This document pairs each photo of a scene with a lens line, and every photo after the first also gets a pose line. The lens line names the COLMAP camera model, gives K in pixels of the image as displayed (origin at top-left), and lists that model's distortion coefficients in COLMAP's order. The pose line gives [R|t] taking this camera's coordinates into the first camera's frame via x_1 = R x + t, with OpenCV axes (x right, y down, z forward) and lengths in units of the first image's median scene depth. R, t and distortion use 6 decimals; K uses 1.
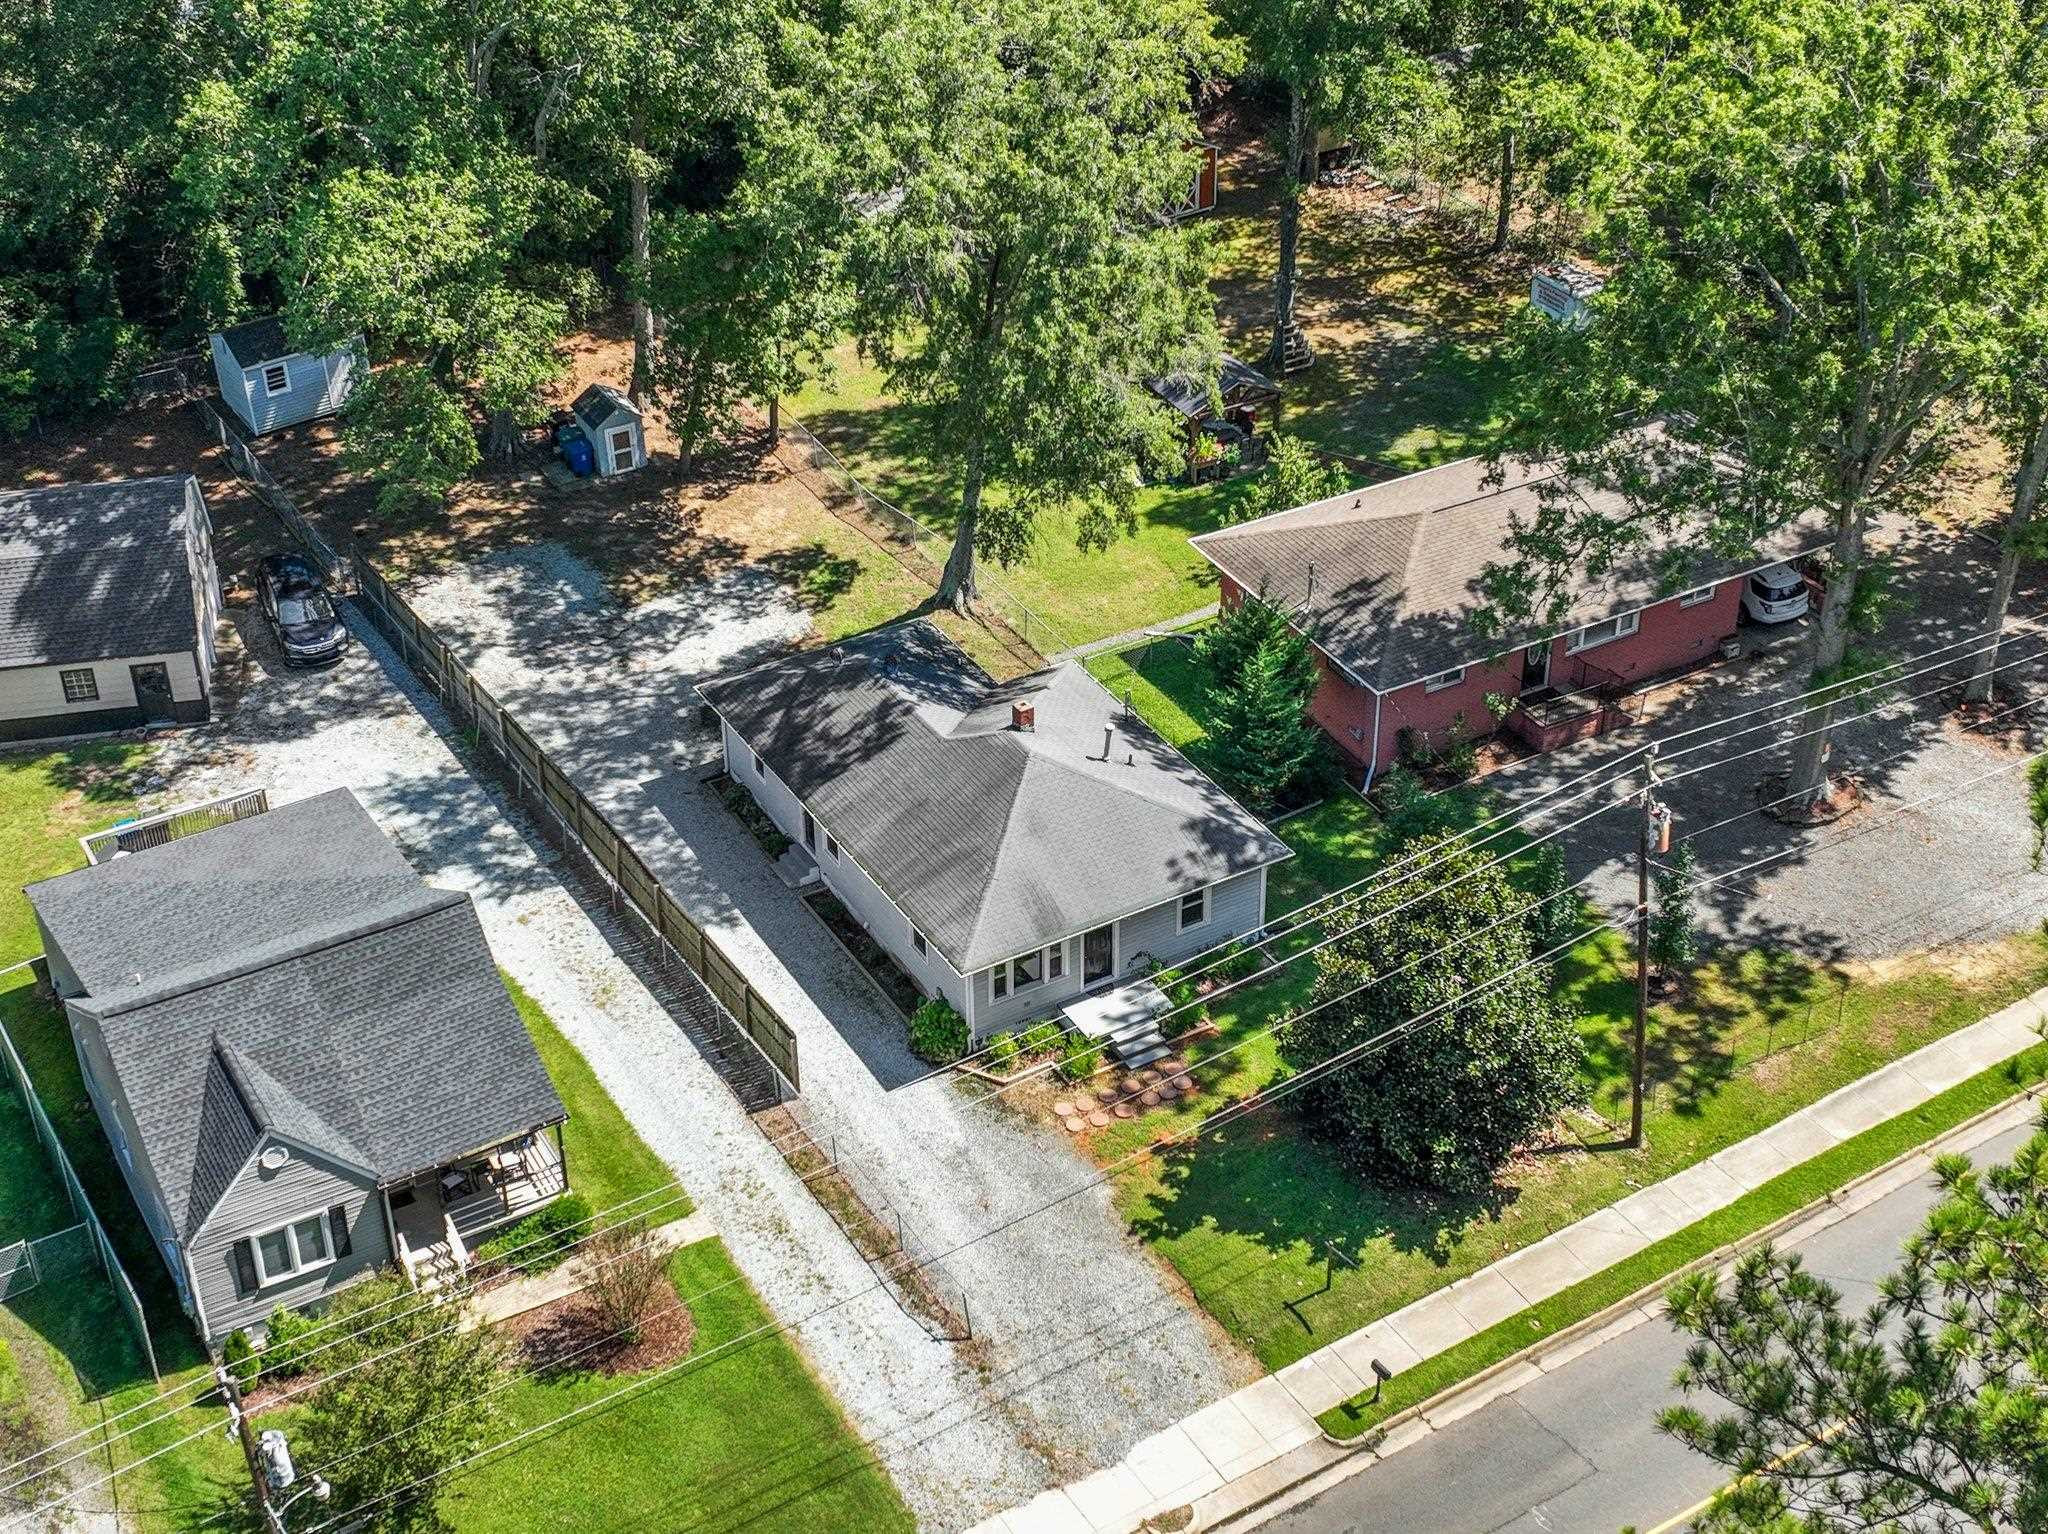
lens RADIAL K [[2779.4, 0, 1021.5], [0, 2779.4, 694.2], [0, 0, 1]] dist [0.032877, 0.005034]
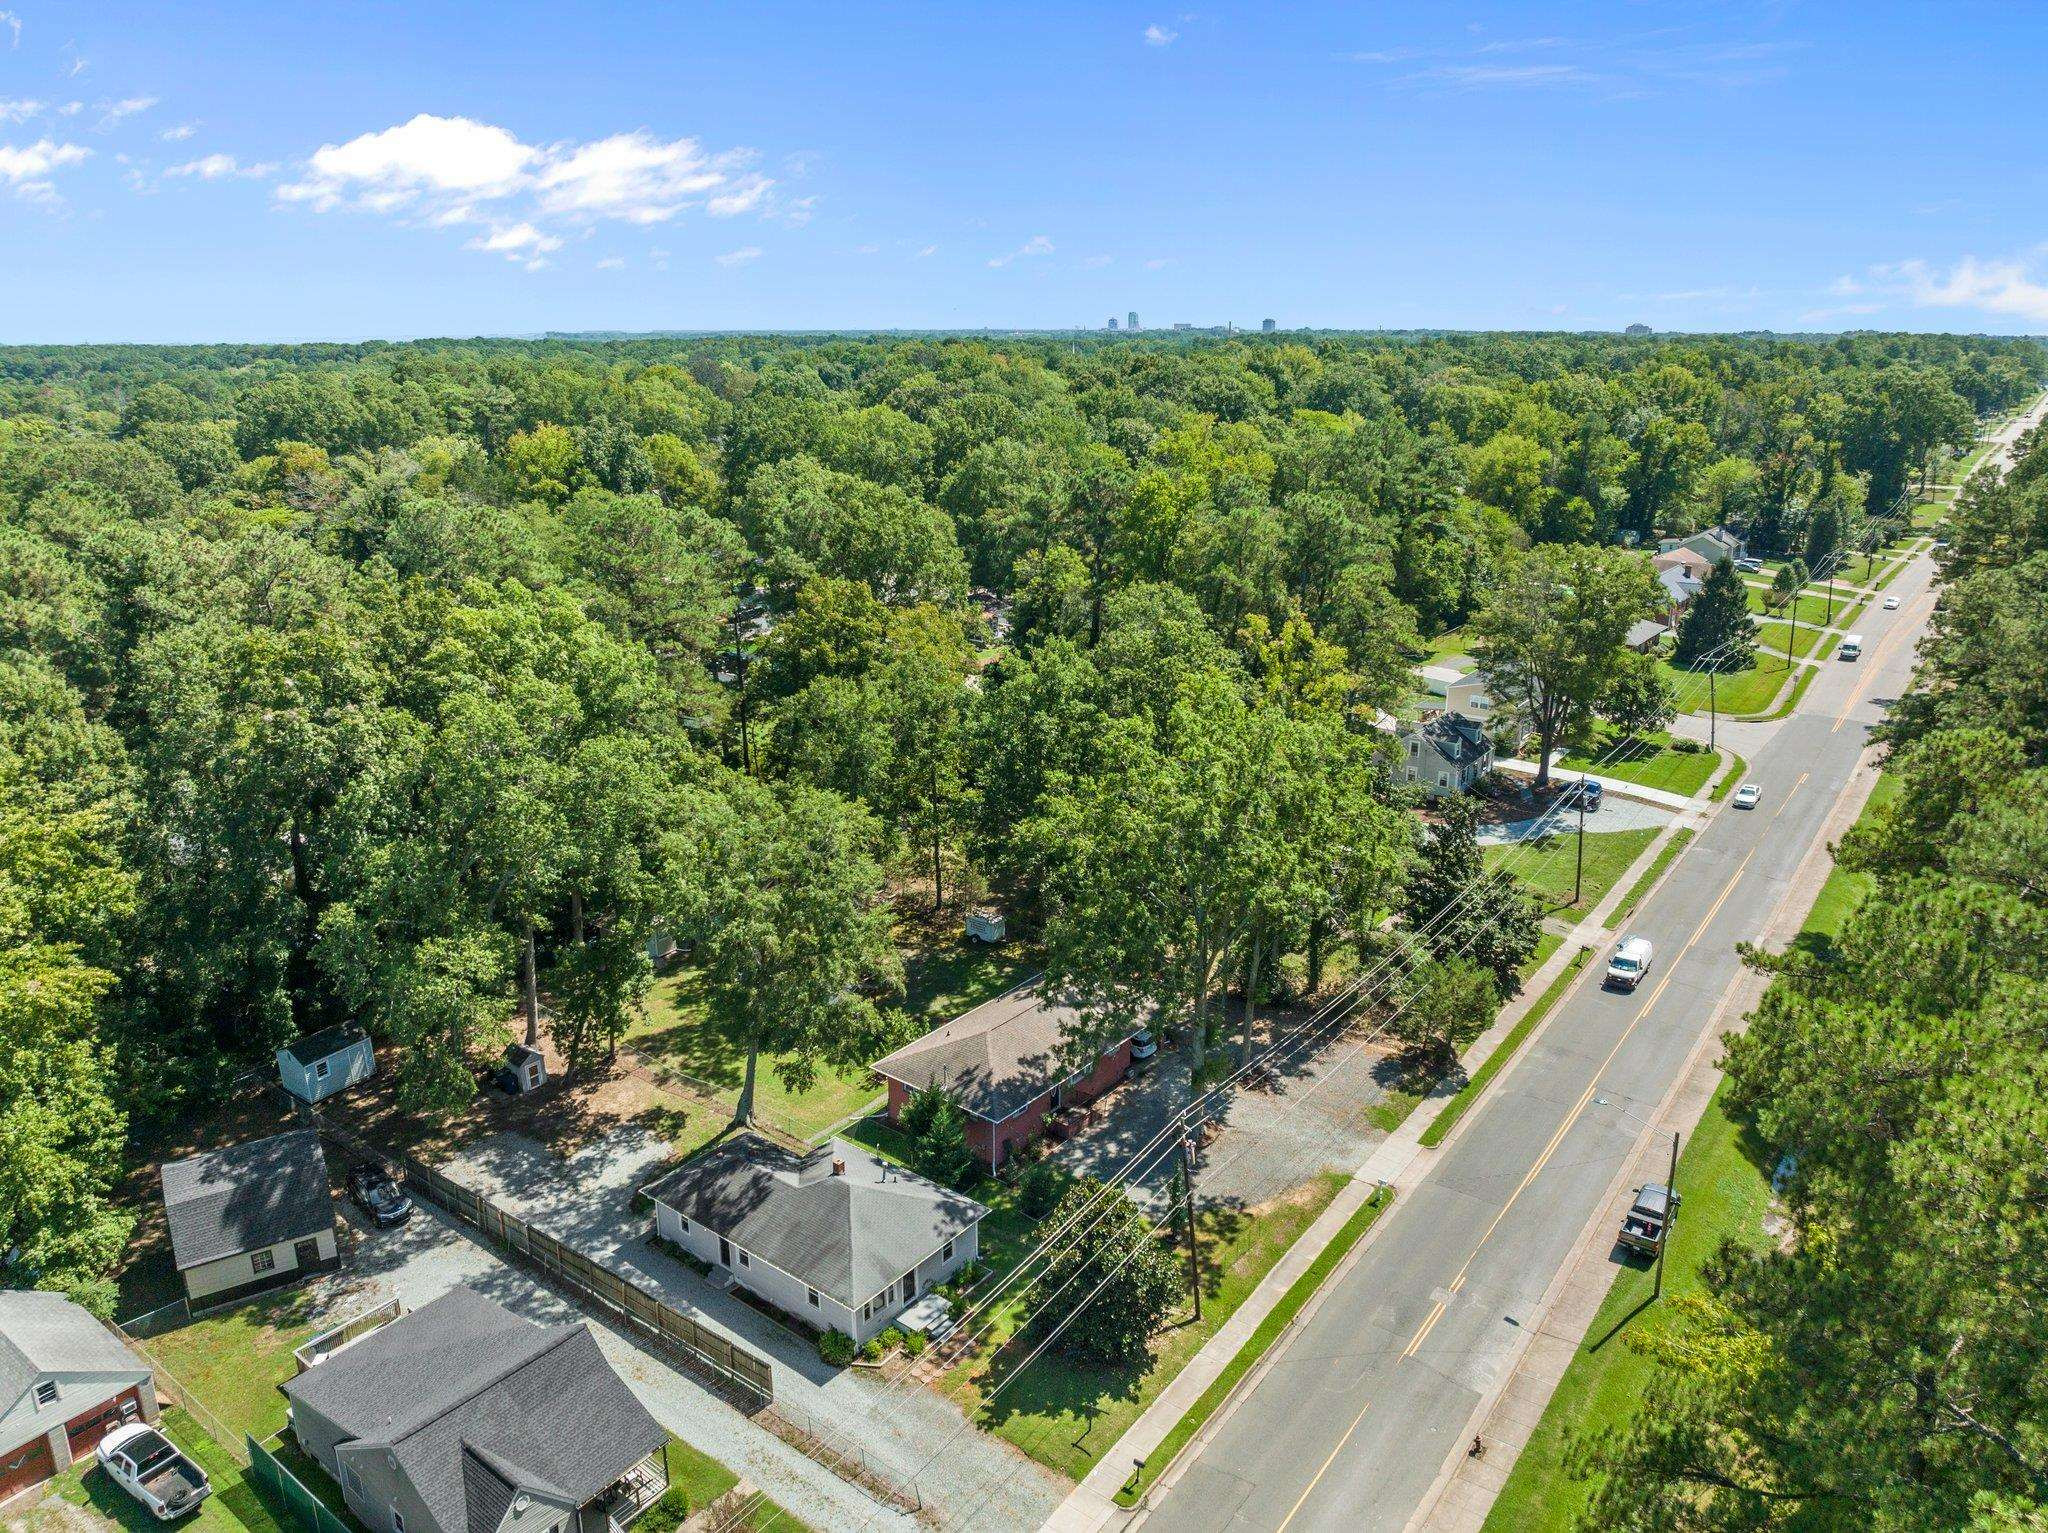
lens RADIAL K [[1401.0, 0, 973.4], [0, 1401.0, 767.7], [0, 0, 1]] dist [-0.033067, -0.004103]
pose [[0.937268, -0.103377, 0.332929, -0.180762], [0.190791, 0.951410, -0.241697, -0.003300], [-0.291767, 0.290054, 0.911450, 0.015341]]
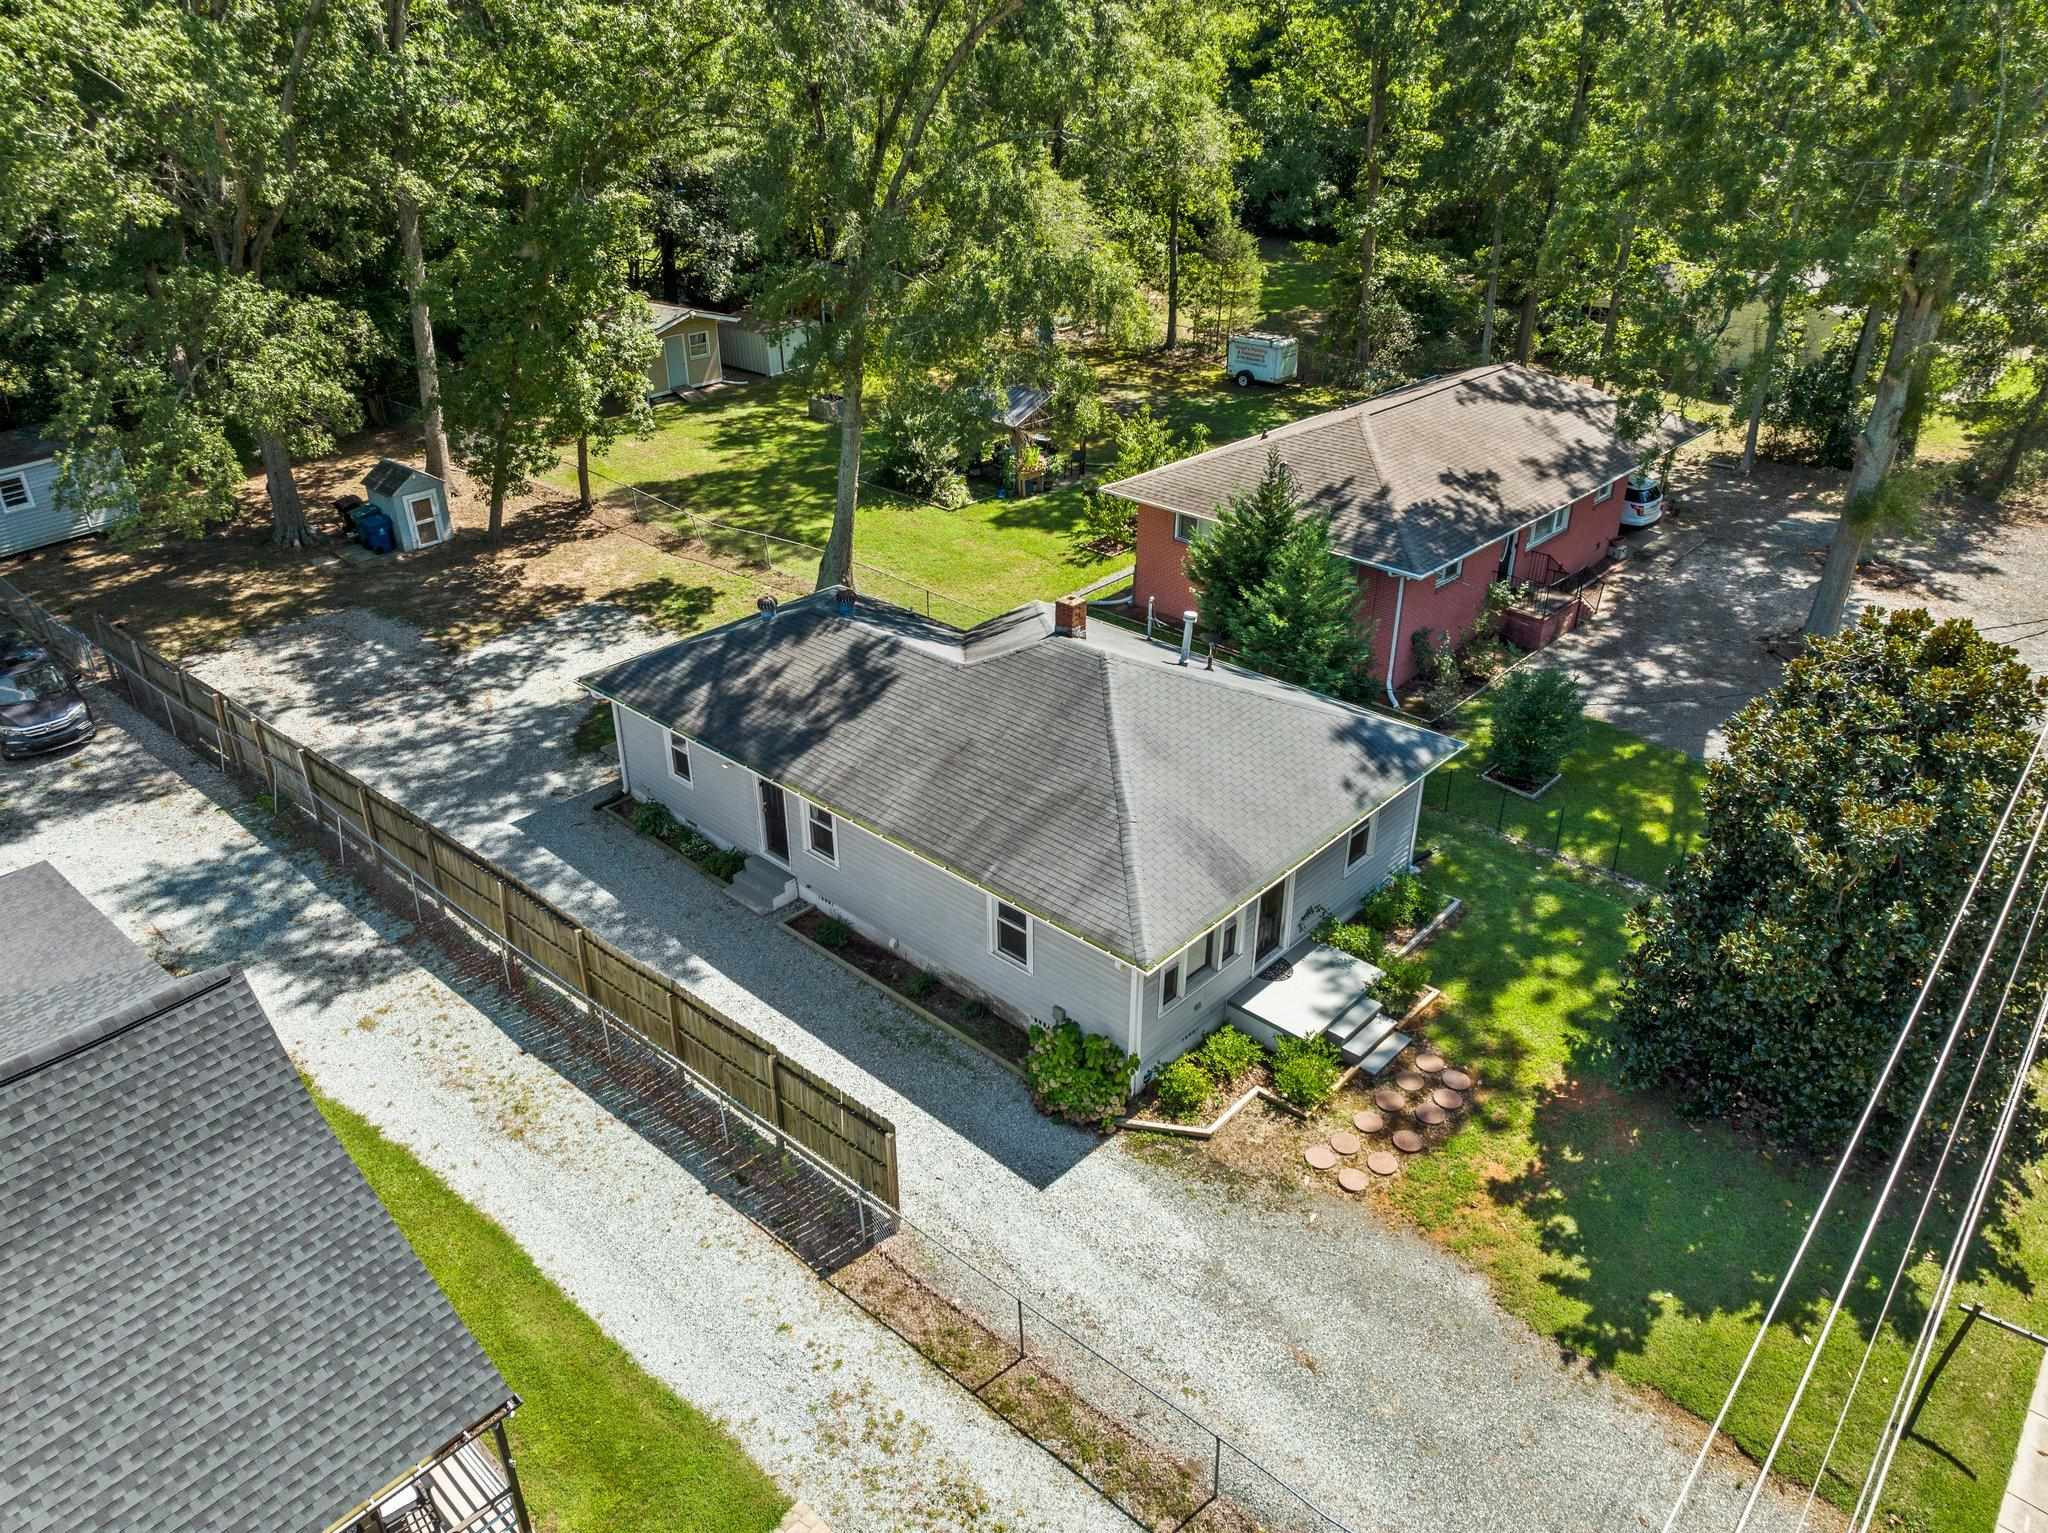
lens RADIAL K [[1378.6, 0, 1024.0], [0, 1378.6, 766.5], [0, 0, 1]] dist [-0.003803, -0.034162]
pose [[0.952735, -0.128167, 0.275442, -0.102899], [0.148233, 0.987519, -0.053219, 0.056007], [-0.265183, 0.091534, 0.959843, 0.585932]]
